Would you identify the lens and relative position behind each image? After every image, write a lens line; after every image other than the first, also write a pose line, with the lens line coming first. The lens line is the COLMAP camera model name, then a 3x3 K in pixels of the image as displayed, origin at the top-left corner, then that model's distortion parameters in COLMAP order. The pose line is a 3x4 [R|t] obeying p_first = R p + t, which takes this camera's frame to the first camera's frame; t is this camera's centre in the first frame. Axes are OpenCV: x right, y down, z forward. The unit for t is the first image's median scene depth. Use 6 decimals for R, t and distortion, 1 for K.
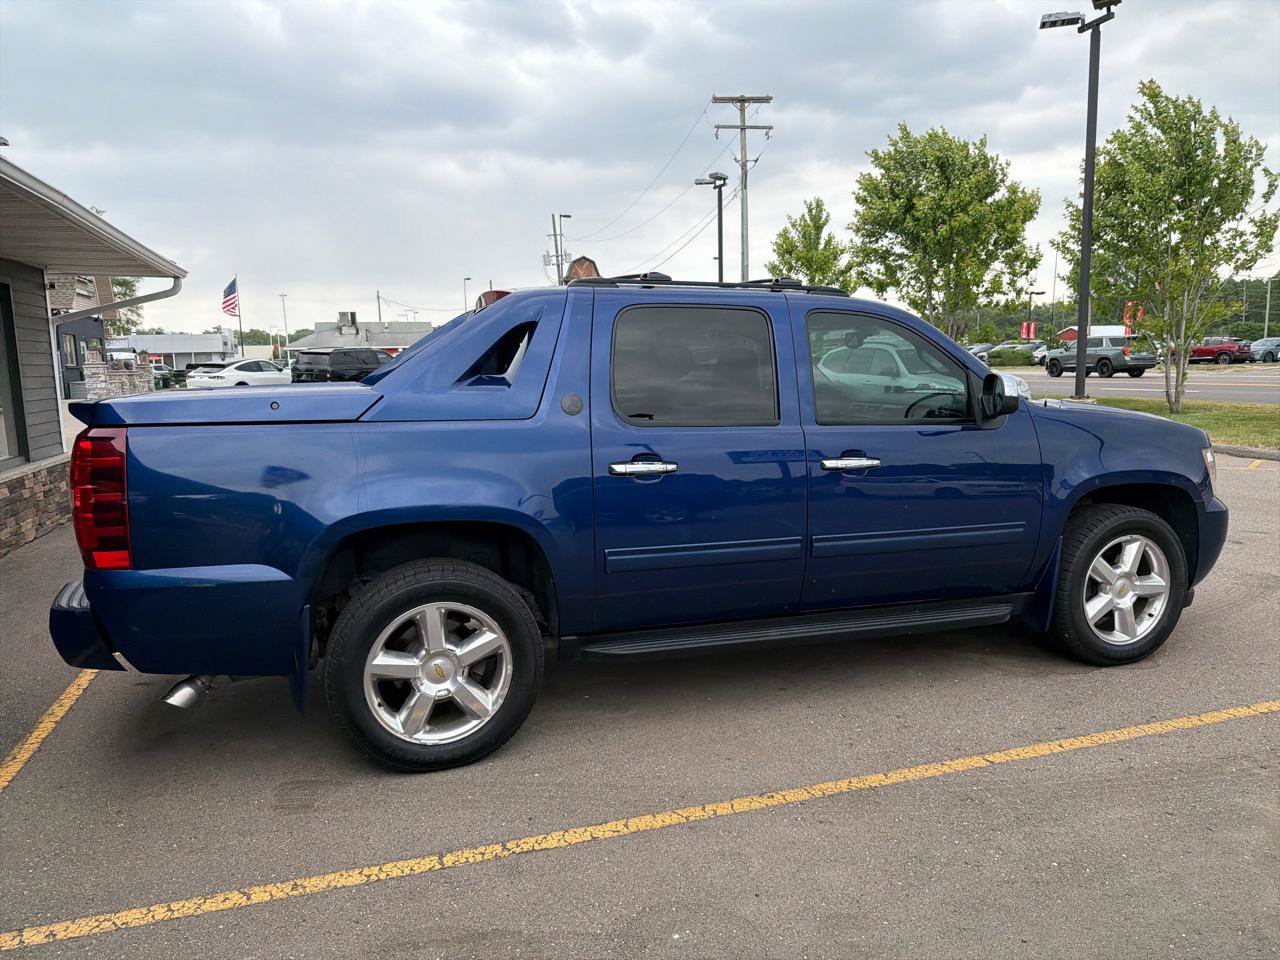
lens RADIAL K [[907.0, 0, 640.0], [0, 907.0, 480.0], [0, 0, 1]] dist [0.030690, -0.042350]
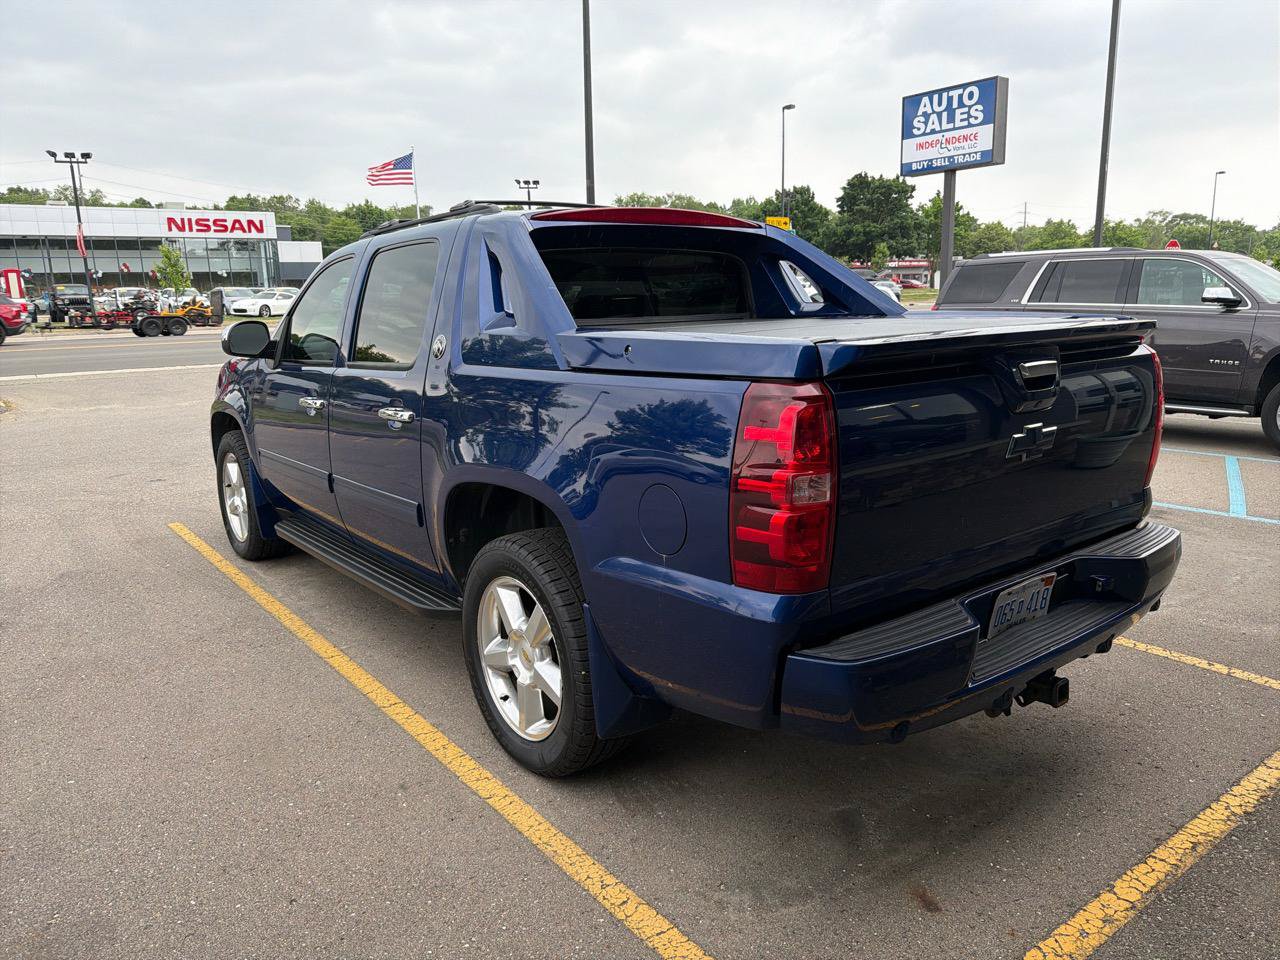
lens RADIAL K [[896.7, 0, 635.9], [0, 896.7, 499.3], [0, 0, 1]] dist [0.029538, -0.055017]
pose [[-0.330291, -0.177945, 0.926954, -0.923427], [0.148653, 0.960006, 0.237257, -0.141814], [-0.932100, 0.216158, -0.290629, 1.253444]]
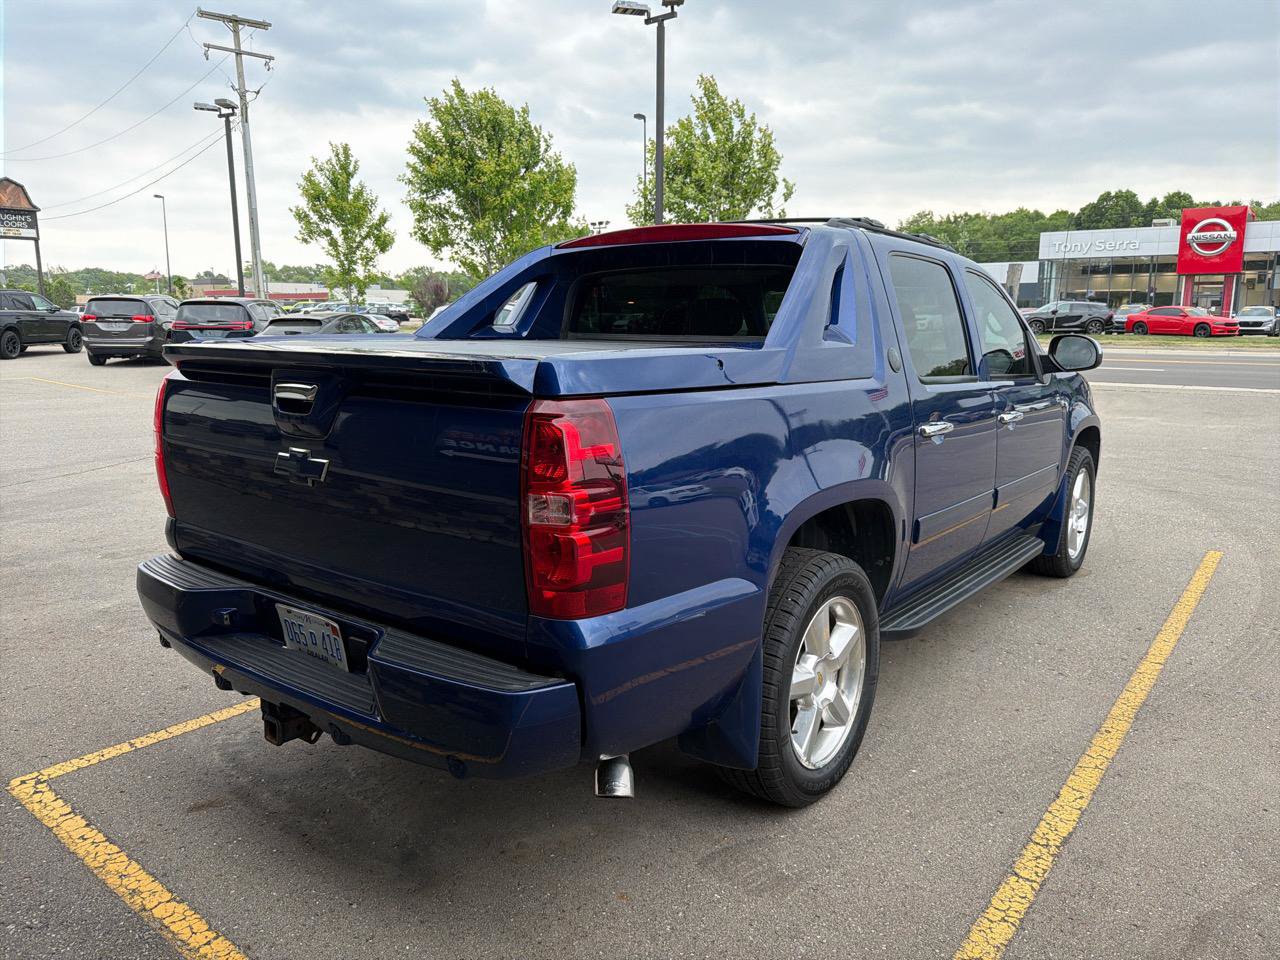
lens RADIAL K [[909.1, 0, 654.2], [0, 909.1, 478.9], [0, 0, 1]] dist [0.020170, -0.030244]
pose [[0.825712, -0.072939, 0.559357, -0.622851], [0.050752, 0.997190, 0.055112, -0.022629], [-0.561804, -0.017119, 0.827093, 0.302692]]
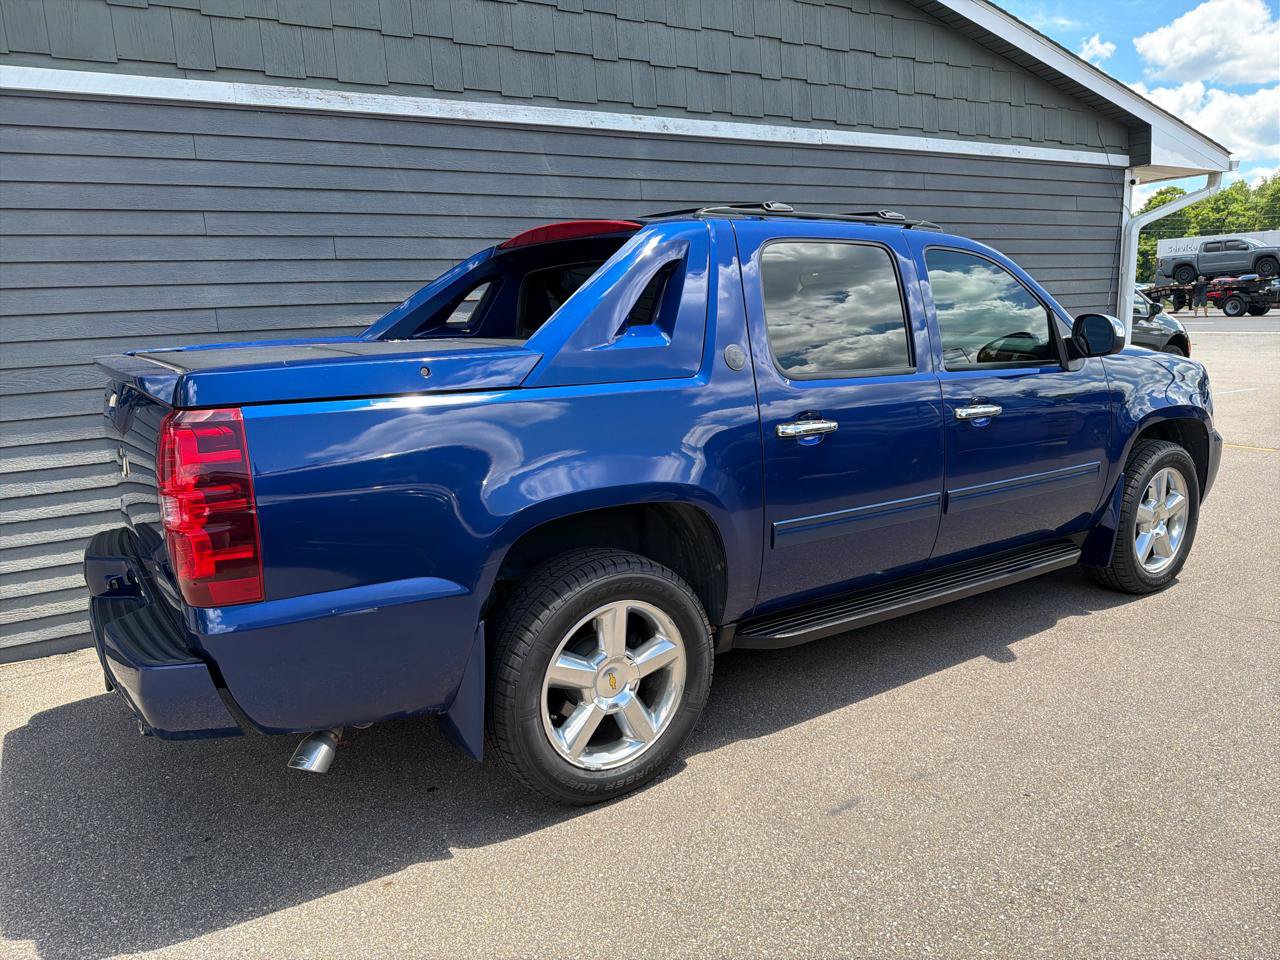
lens RADIAL K [[909.1, 0, 654.2], [0, 909.1, 478.9], [0, 0, 1]] dist [0.020170, -0.030244]
pose [[0.961324, -0.062400, 0.268260, -0.307221], [0.046483, 0.996783, 0.065287, -0.022391], [-0.271471, -0.050292, 0.961132, 0.149618]]
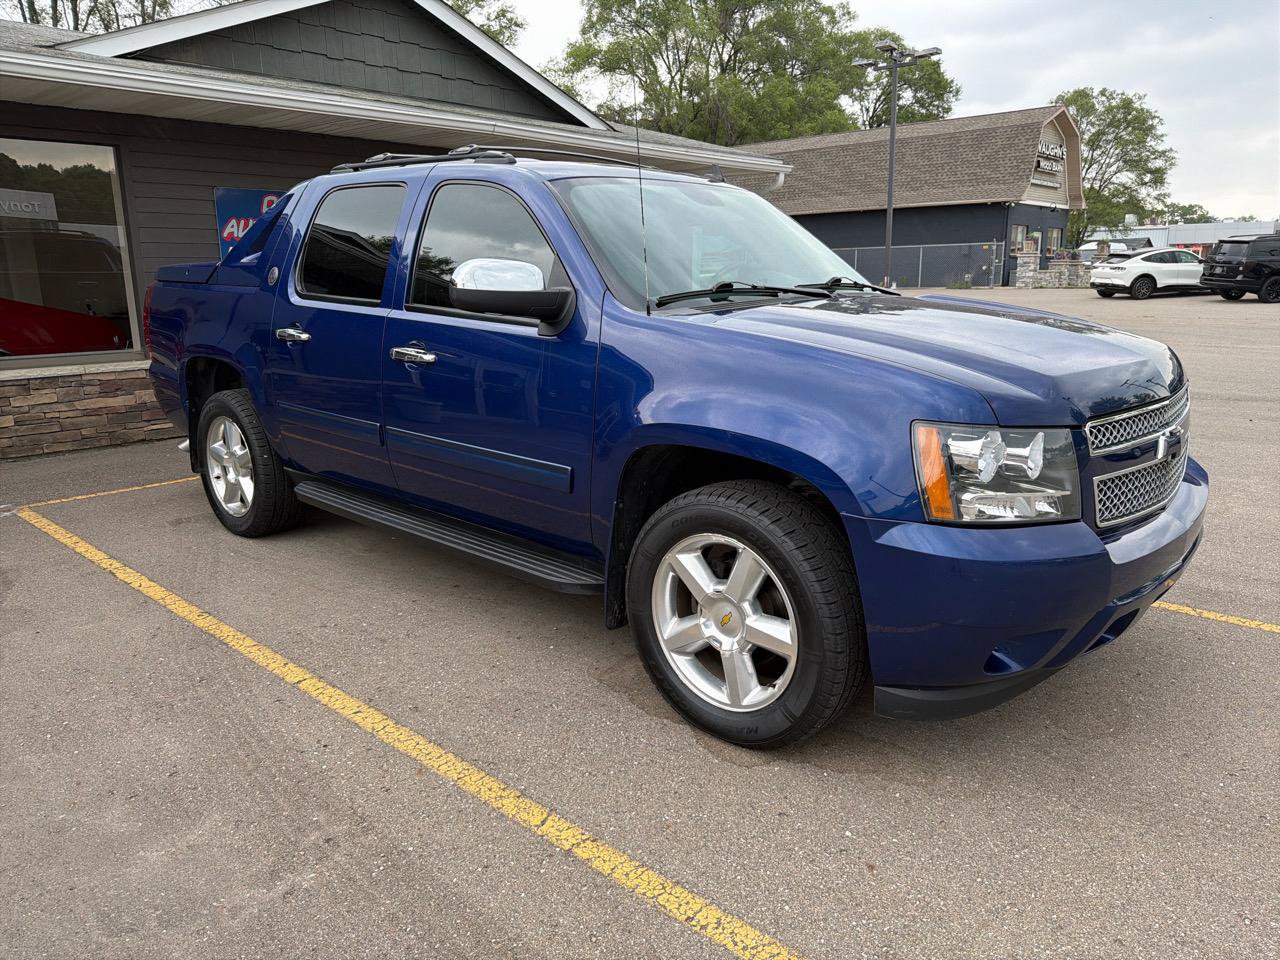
lens RADIAL K [[915.2, 0, 641.2], [0, 915.2, 461.7], [0, 0, 1]] dist [-0.003744, -0.002765]
pose [[0.483830, 0.197350, -0.852621, 1.004060], [-0.115090, 0.980130, 0.161555, -0.076874], [0.867562, 0.019963, 0.496929, 0.647536]]
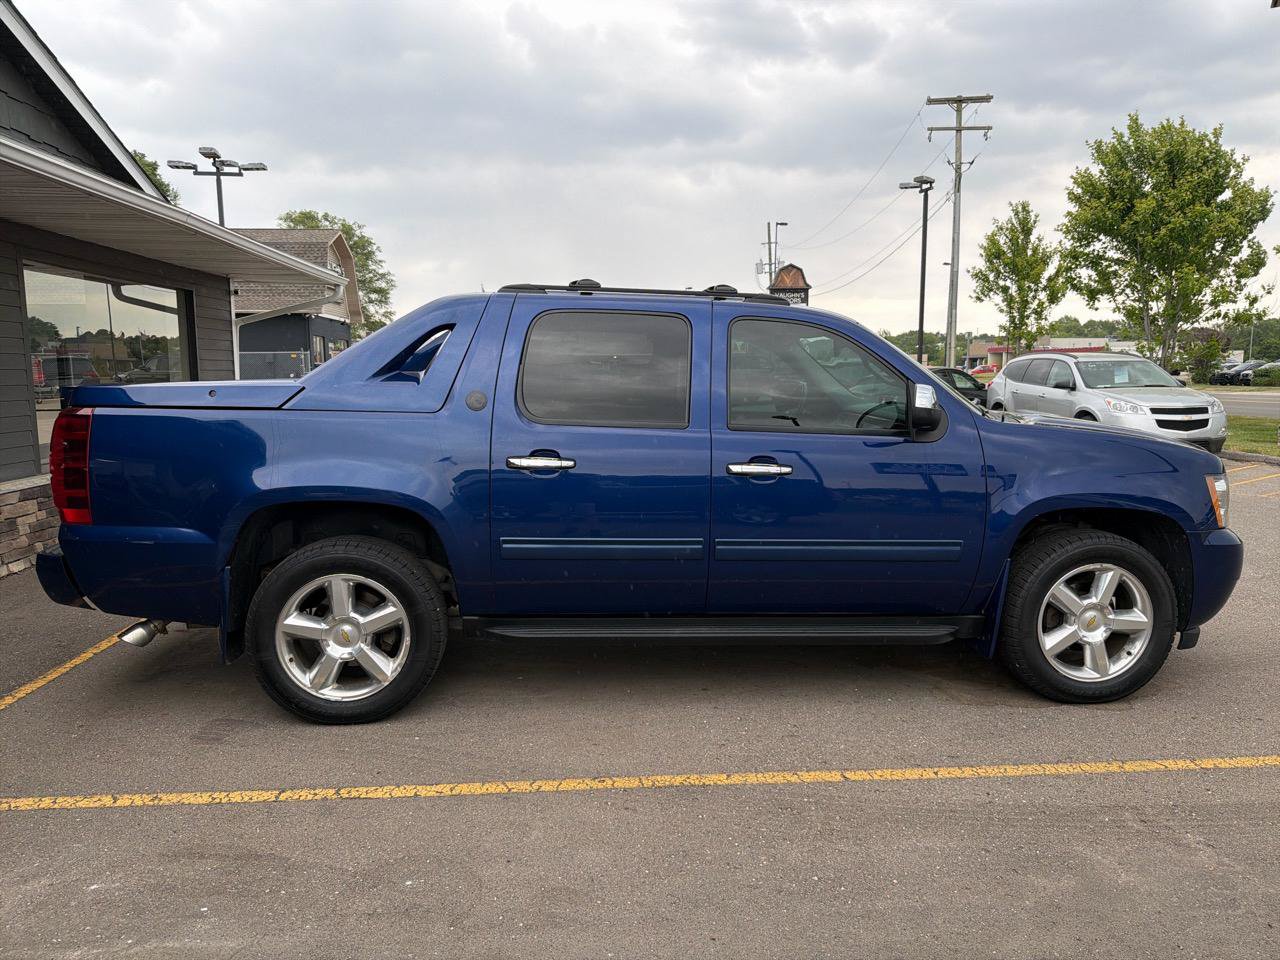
lens RADIAL K [[908.3, 0, 646.8], [0, 908.3, 483.5], [0, 0, 1]] dist [0.029536, -0.041911]
pose [[0.970934, 0.050119, -0.234043, 0.302102], [-0.051327, 0.998681, 0.000934, 0.002437], [0.233781, 0.011106, 0.972226, -0.003672]]
